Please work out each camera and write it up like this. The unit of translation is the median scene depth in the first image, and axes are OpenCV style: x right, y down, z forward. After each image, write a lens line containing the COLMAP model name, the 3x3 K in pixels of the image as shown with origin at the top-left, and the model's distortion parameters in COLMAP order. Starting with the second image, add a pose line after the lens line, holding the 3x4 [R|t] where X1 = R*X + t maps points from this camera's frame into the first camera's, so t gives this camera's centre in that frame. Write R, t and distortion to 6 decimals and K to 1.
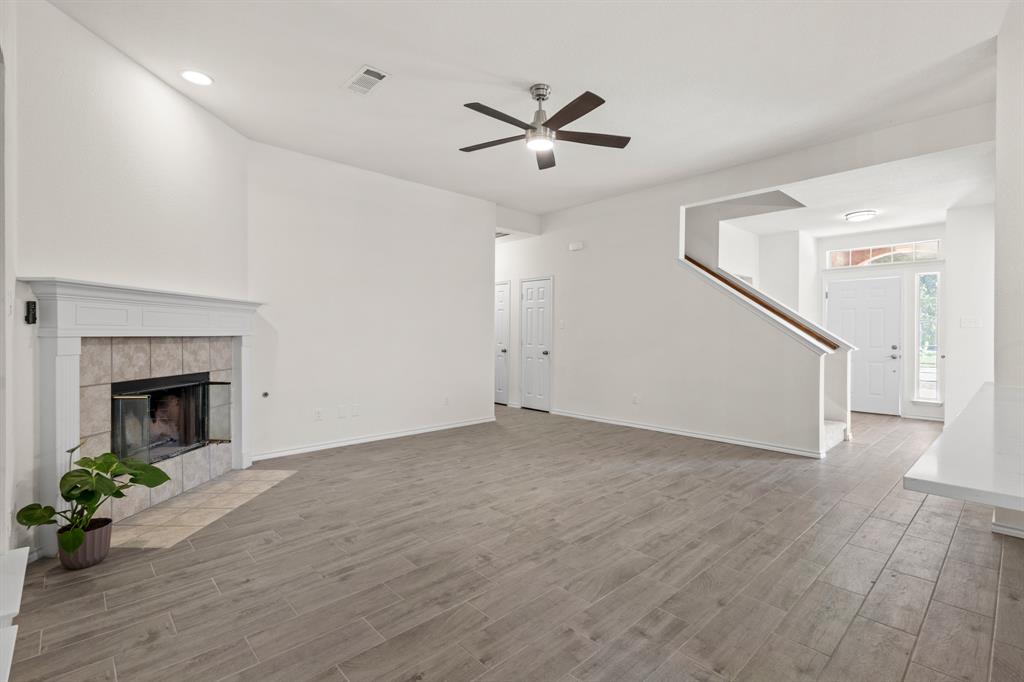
lens RADIAL K [[473.5, 0, 515.4], [0, 473.5, 333.7], [0, 0, 1]] dist [0.009908, -0.003050]
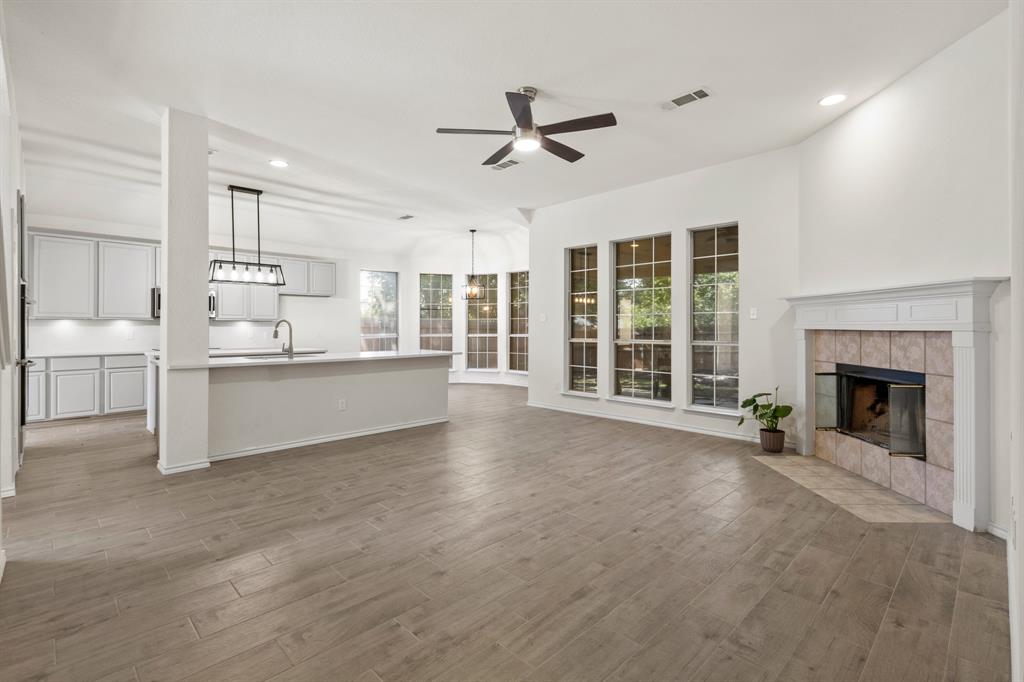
lens RADIAL K [[473.5, 0, 515.9], [0, 473.5, 327.6], [0, 0, 1]] dist [0.009908, -0.003050]
pose [[-0.999686, 0.000296, -0.025052, 0.104140], [0.000223, 0.999996, 0.002918, -0.003267], [0.025053, 0.002912, -0.999682, 2.087018]]
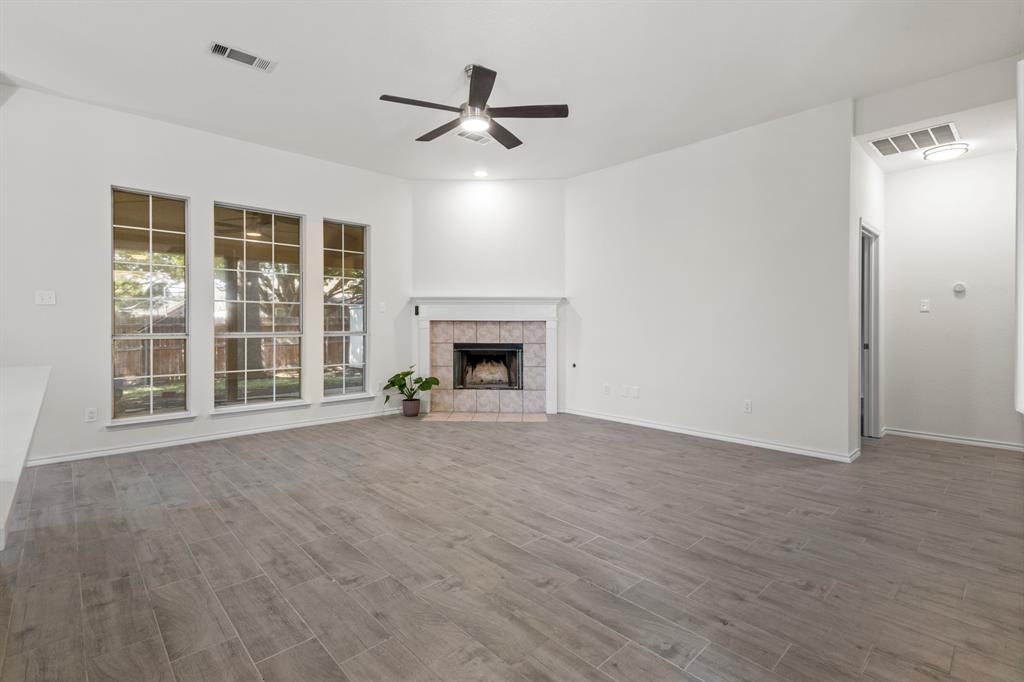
lens RADIAL K [[473.5, 0, 510.3], [0, 473.5, 327.9], [0, 0, 1]] dist [0.009908, -0.003050]
pose [[-0.001159, 0.006755, -0.999977, 1.075067], [-0.003846, 0.999970, 0.006759, 0.020144], [0.999992, 0.003854, -0.001133, 1.105081]]
